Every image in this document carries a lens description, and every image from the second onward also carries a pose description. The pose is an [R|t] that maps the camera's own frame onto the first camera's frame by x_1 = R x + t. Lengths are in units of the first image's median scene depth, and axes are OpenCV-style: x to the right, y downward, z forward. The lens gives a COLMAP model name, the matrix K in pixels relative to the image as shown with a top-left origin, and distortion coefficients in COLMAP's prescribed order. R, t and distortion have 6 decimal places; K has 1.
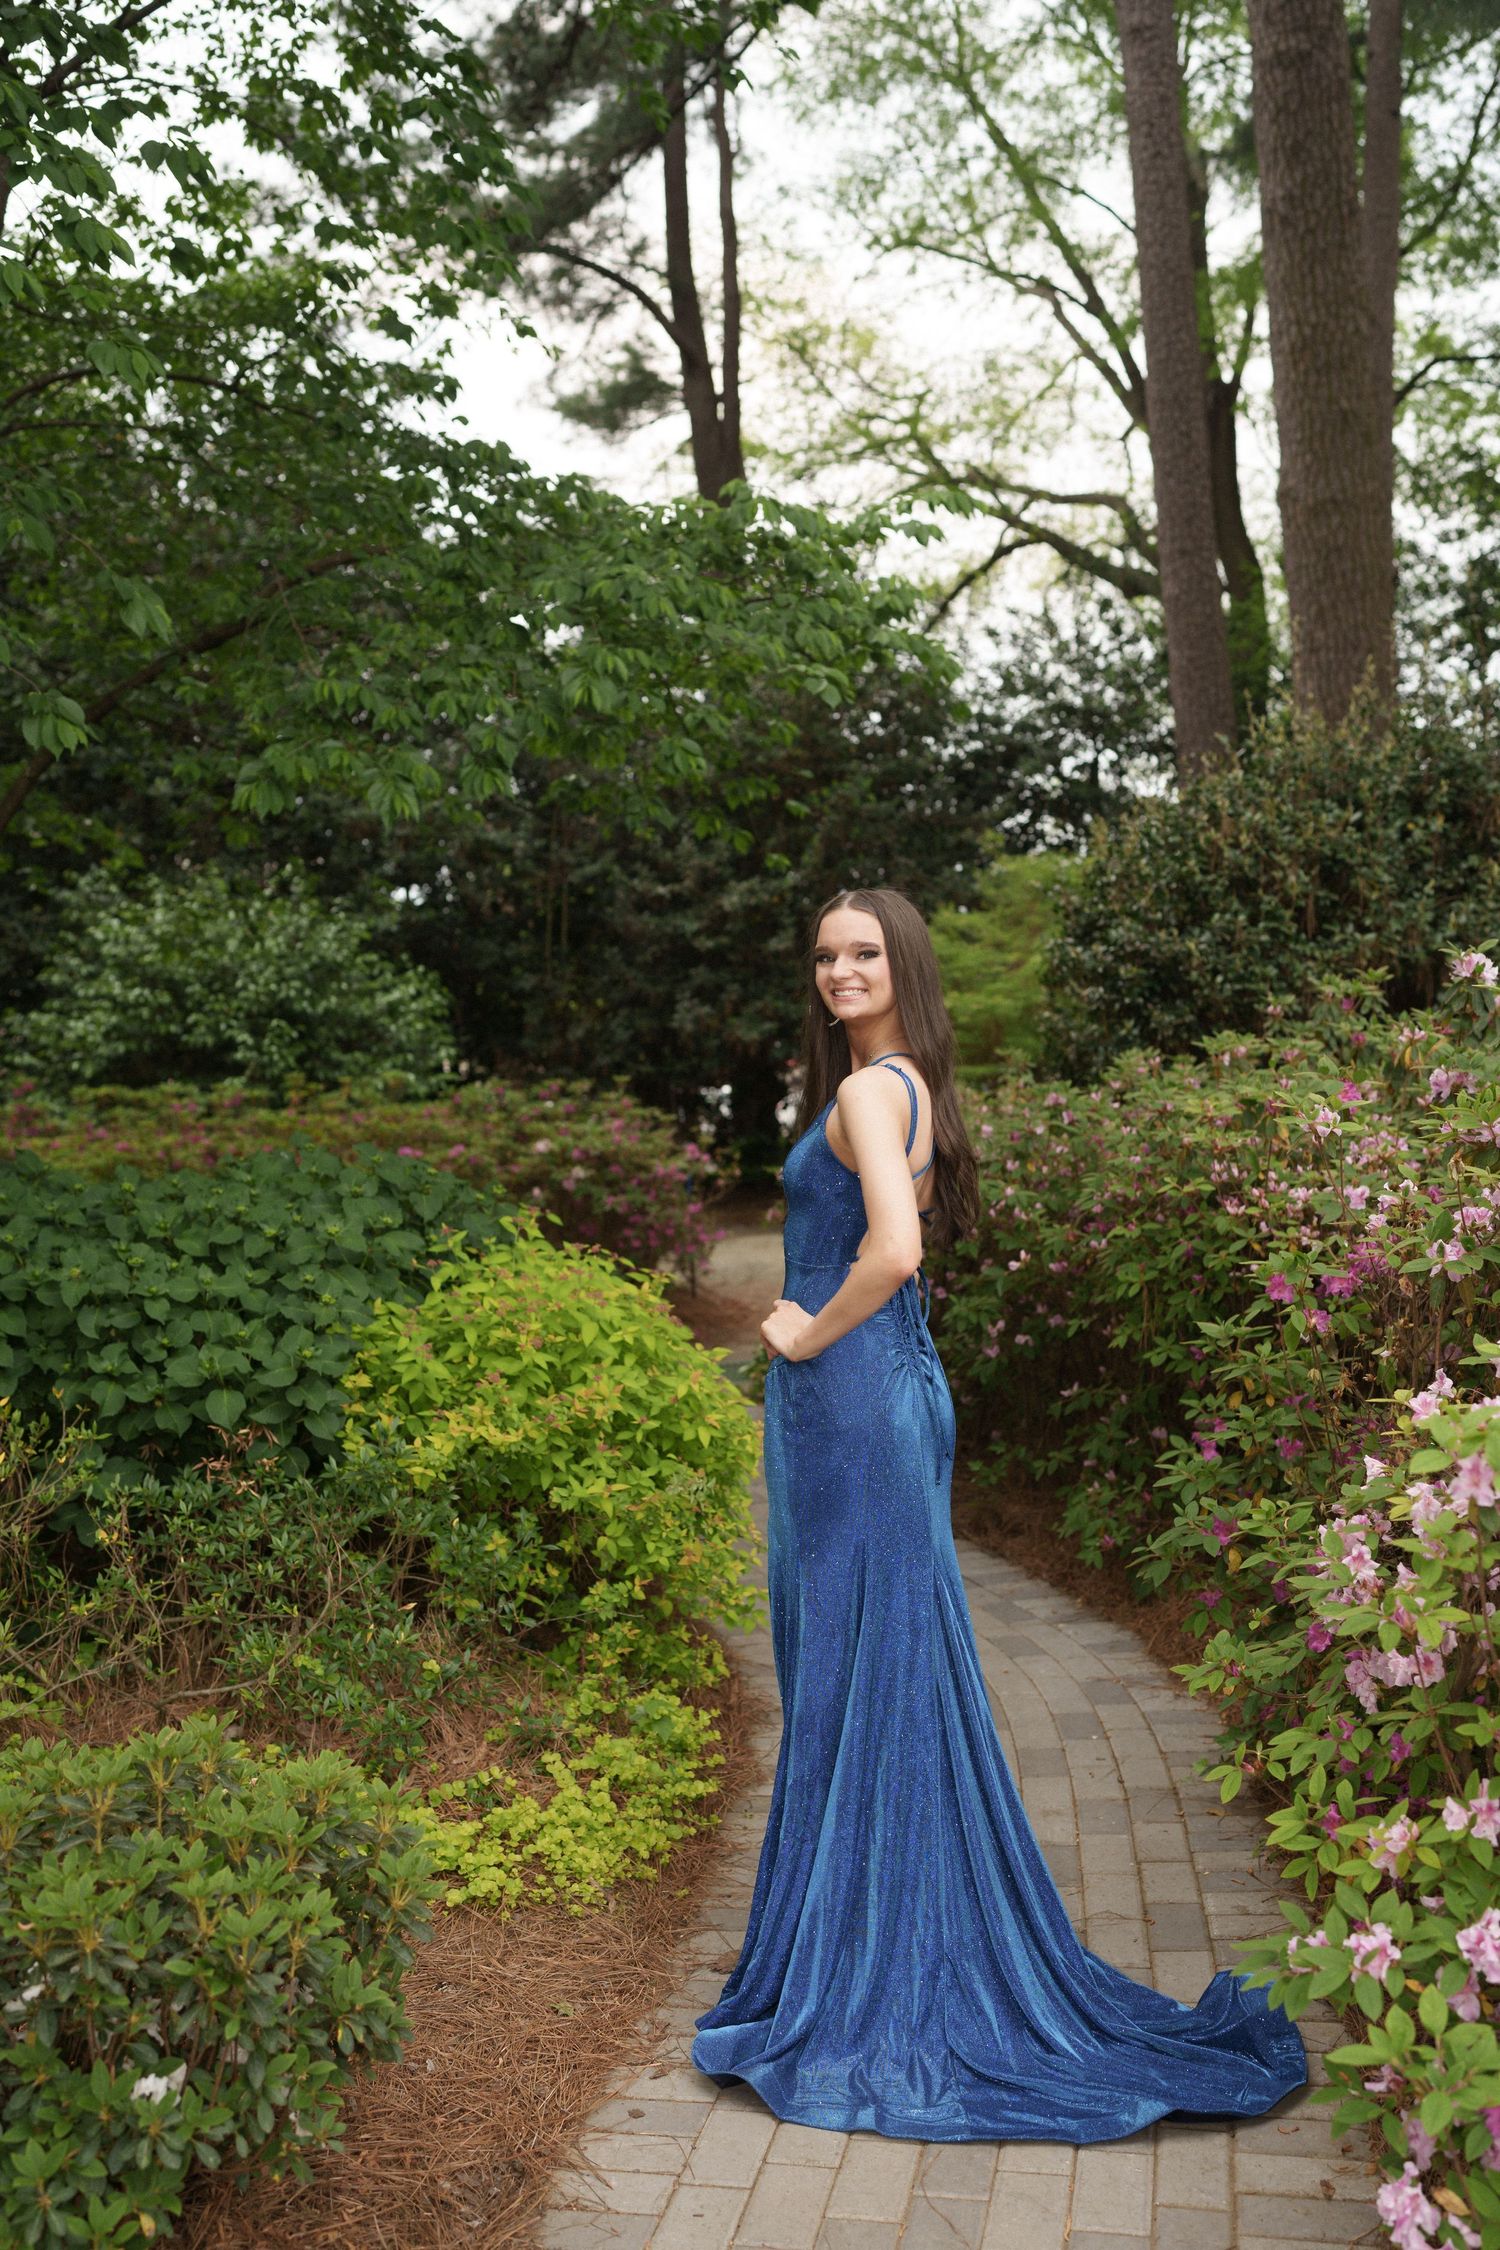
lens RADIAL K [[2172.3, 0, 718.5], [0, 2172.3, 1139.9], [0, 0, 1]] dist [-0.005087, 0.020557]
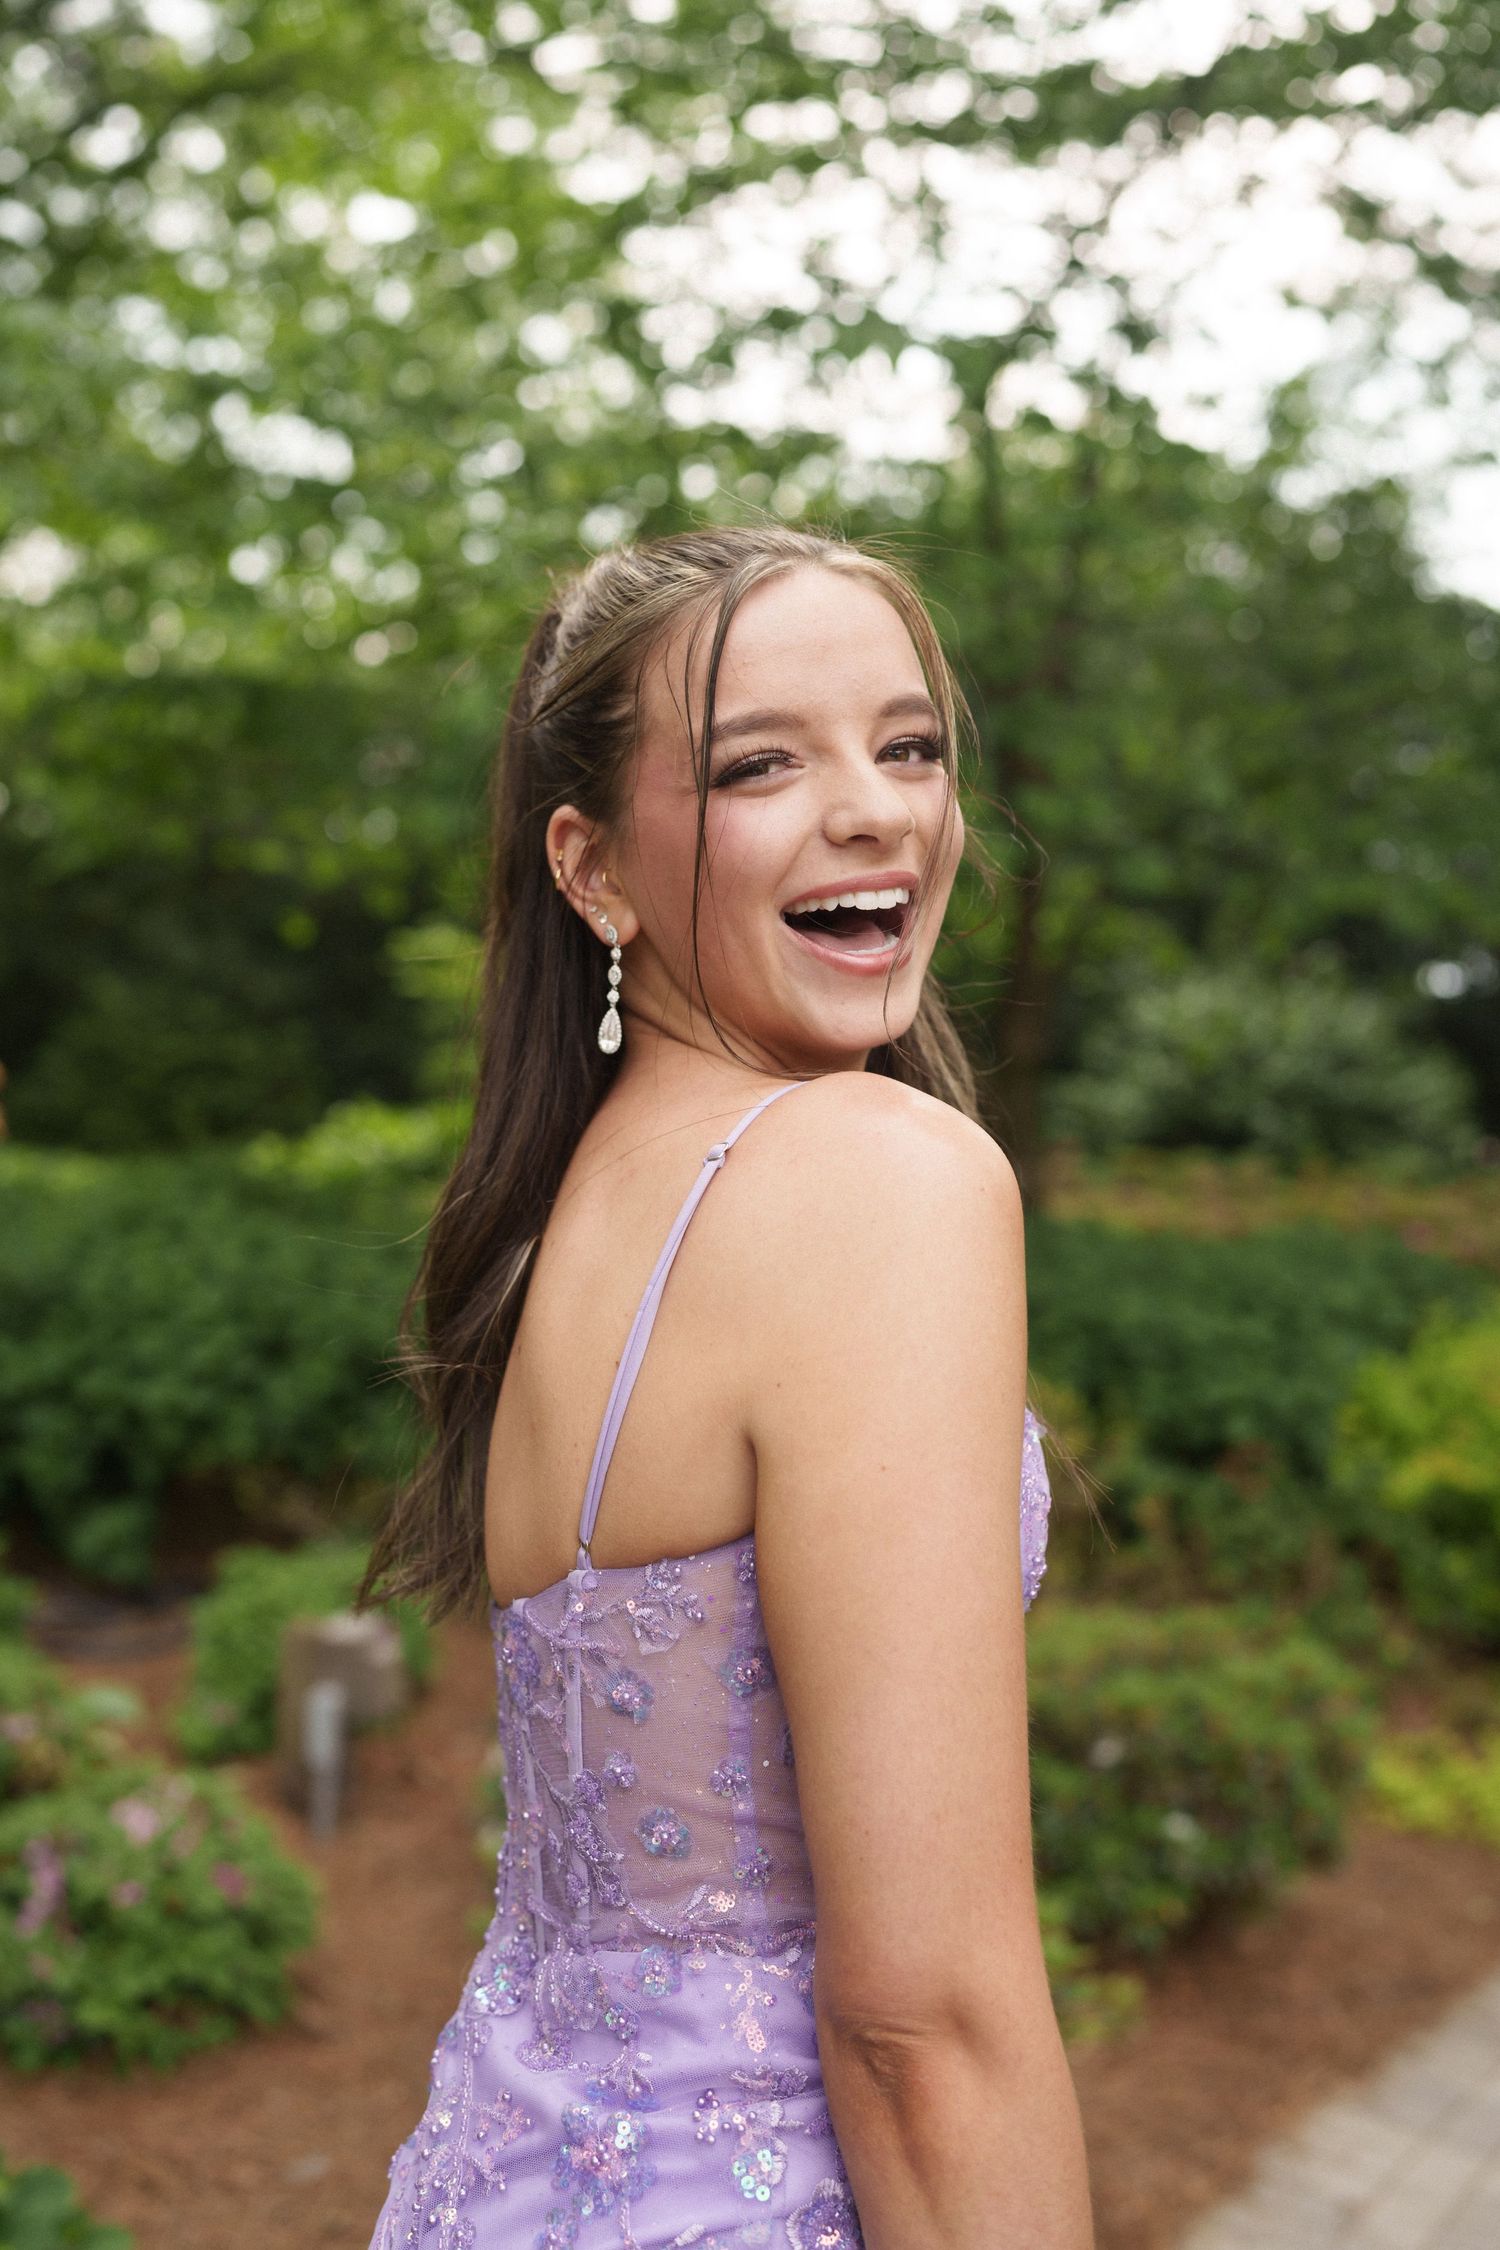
lens RADIAL K [[2245.9, 0, 751.2], [0, 2245.9, 1117.8], [0, 0, 1]] dist [-0.003827, 0.001800]
pose [[0.904638, 0.054297, -0.422708, 0.052368], [-0.072048, 0.997059, -0.026118, -0.000642], [0.420047, 0.054083, 0.905889, -0.287079]]
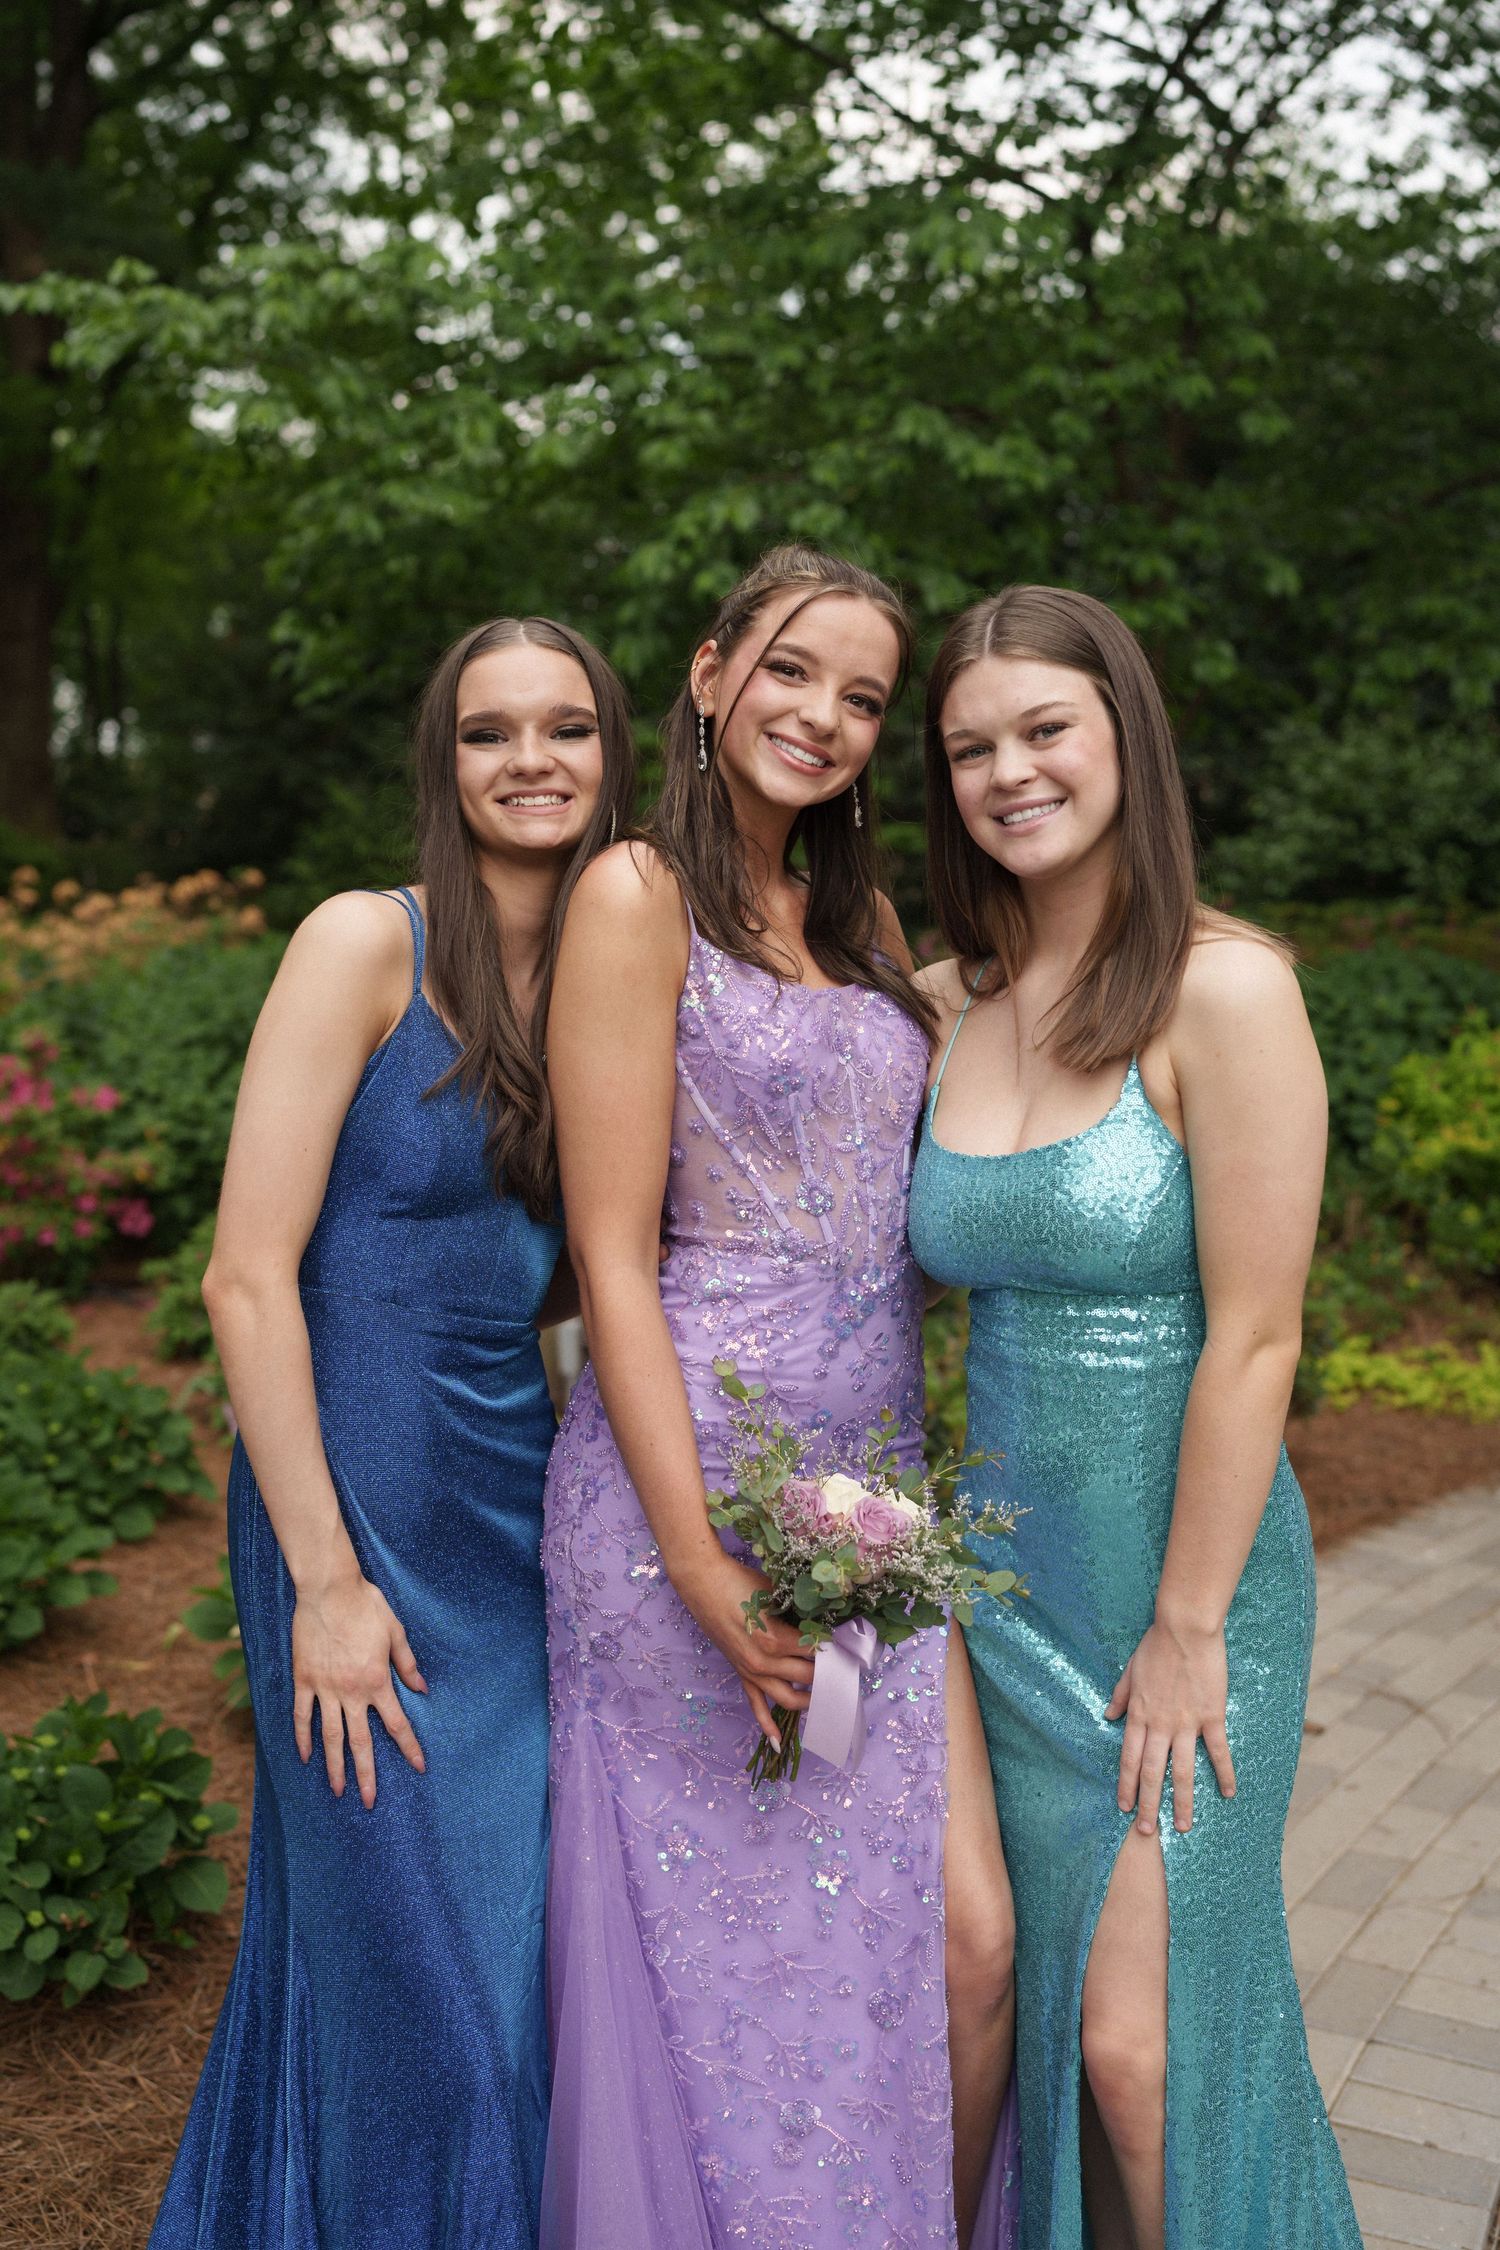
lens RADIAL K [[2216.9, 0, 749.8], [0, 2216.9, 1127.2], [0, 0, 1]] dist [-0.001189, 0.014464]
pose [[0.860905, 0.065297, -0.504558, 0.216615], [-0.027365, 0.996237, 0.082236, 0.012888], [0.508029, -0.056990, 0.859453, -0.512029]]
